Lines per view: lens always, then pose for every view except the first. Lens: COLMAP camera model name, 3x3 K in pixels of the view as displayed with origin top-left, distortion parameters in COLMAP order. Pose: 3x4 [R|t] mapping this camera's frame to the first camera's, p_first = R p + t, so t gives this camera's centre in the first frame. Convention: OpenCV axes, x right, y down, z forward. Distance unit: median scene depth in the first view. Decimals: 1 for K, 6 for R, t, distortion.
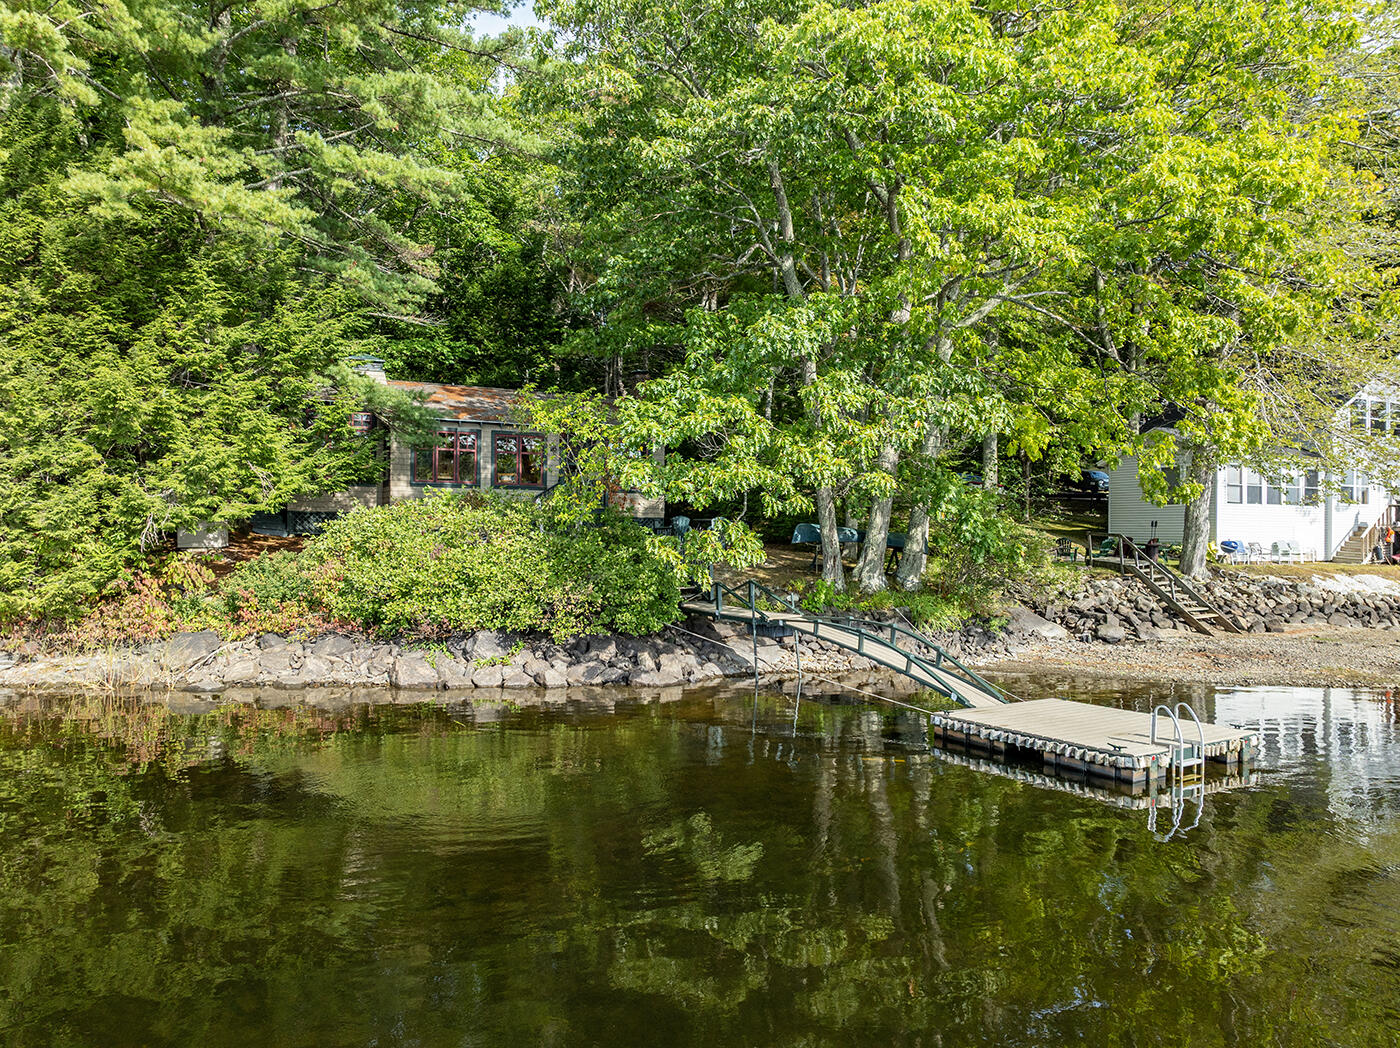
lens RADIAL K [[1082.4, 0, 700.0], [0, 1082.4, 524.0], [0, 0, 1]] dist [-0.061498, 0.032155]
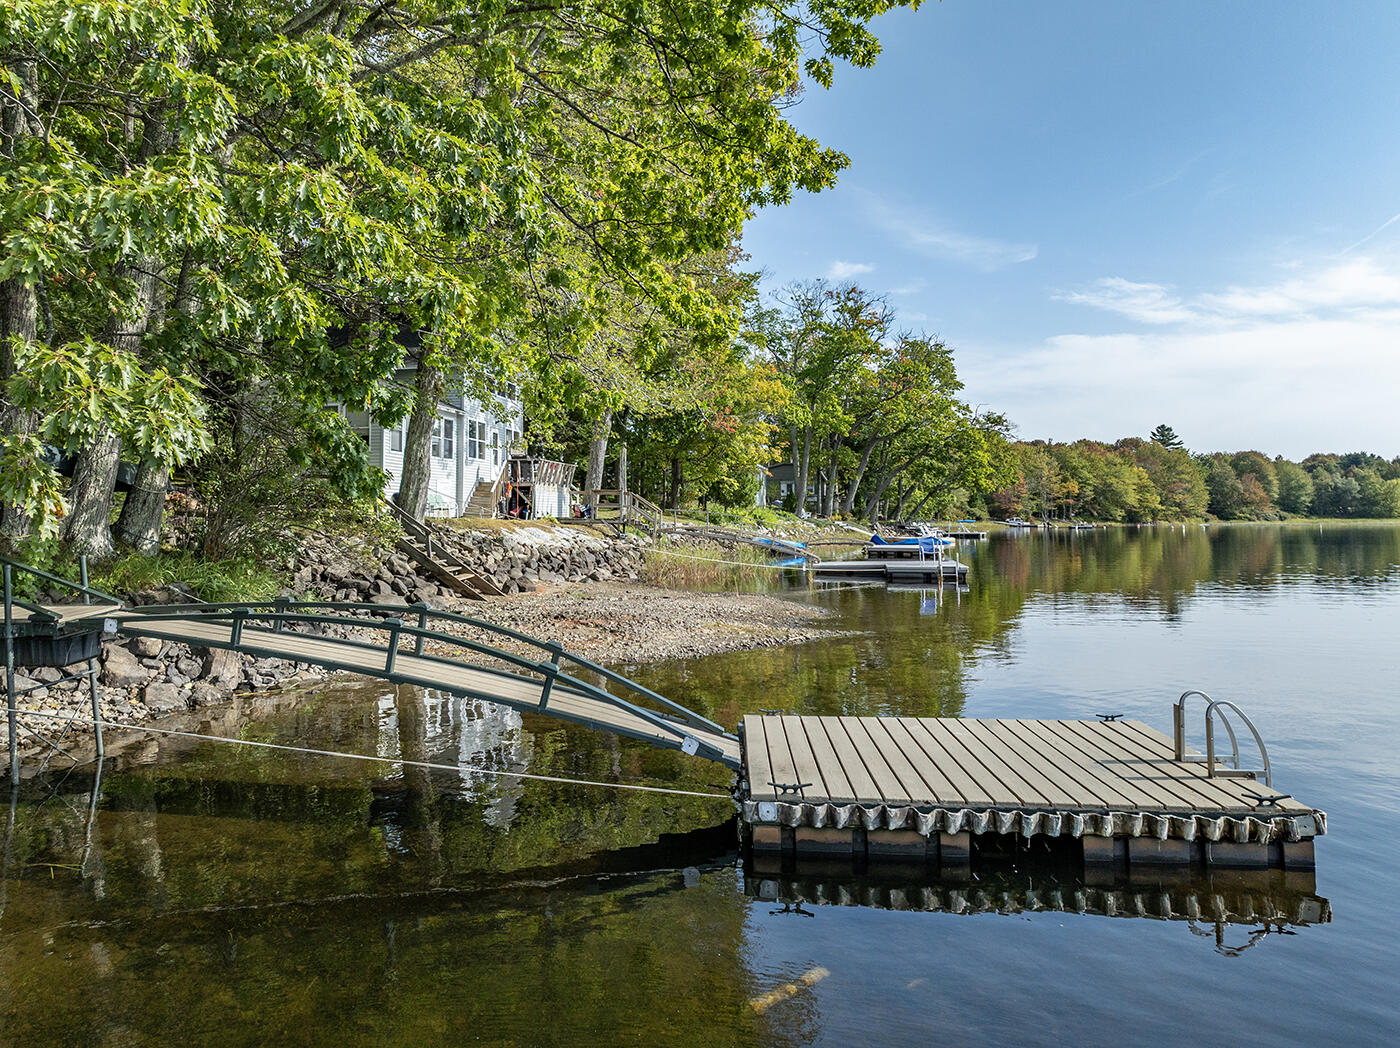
lens RADIAL K [[1082.4, 0, 700.0], [0, 1082.4, 524.0], [0, 0, 1]] dist [-0.061498, 0.032155]
pose [[0.598912, -0.017408, 0.800626, -0.072594], [-0.002259, 0.999723, 0.023426, 0.027320], [-0.800812, -0.015839, 0.598707, 0.380007]]
